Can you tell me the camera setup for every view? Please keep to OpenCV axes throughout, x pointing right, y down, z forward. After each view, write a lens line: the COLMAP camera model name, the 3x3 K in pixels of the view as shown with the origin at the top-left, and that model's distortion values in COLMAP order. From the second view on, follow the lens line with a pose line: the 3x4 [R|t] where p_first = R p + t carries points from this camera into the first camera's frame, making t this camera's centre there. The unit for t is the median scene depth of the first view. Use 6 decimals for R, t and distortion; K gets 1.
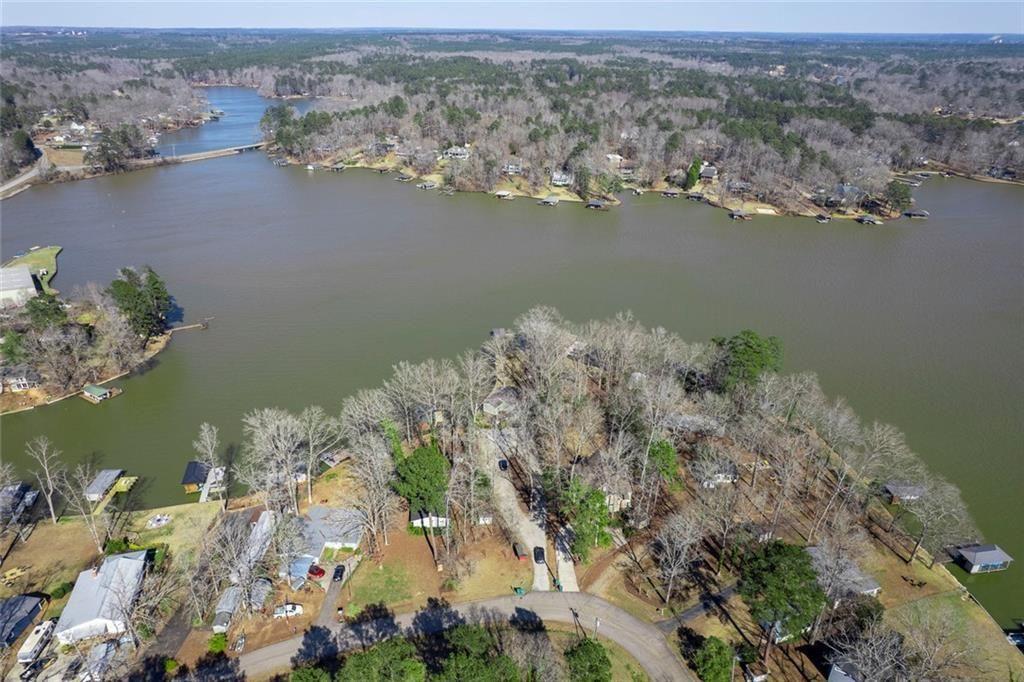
lens RADIAL K [[662.9, 0, 512.0], [0, 662.9, 341.0], [0, 0, 1]] dist [-0.100431, 0.082166]
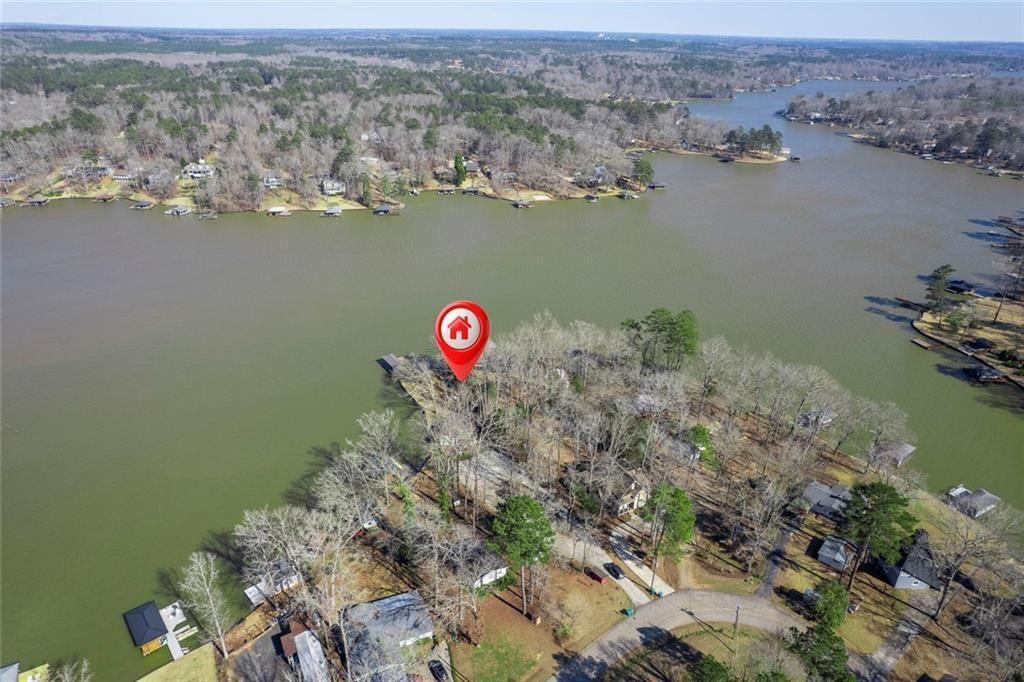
lens RADIAL K [[662.9, 0, 512.0], [0, 662.9, 341.0], [0, 0, 1]] dist [-0.100431, 0.082166]
pose [[0.884701, -0.190839, 0.425306, -0.140625], [0.189459, 0.980811, 0.045995, -0.026184], [-0.425922, 0.039886, 0.903880, 0.055032]]
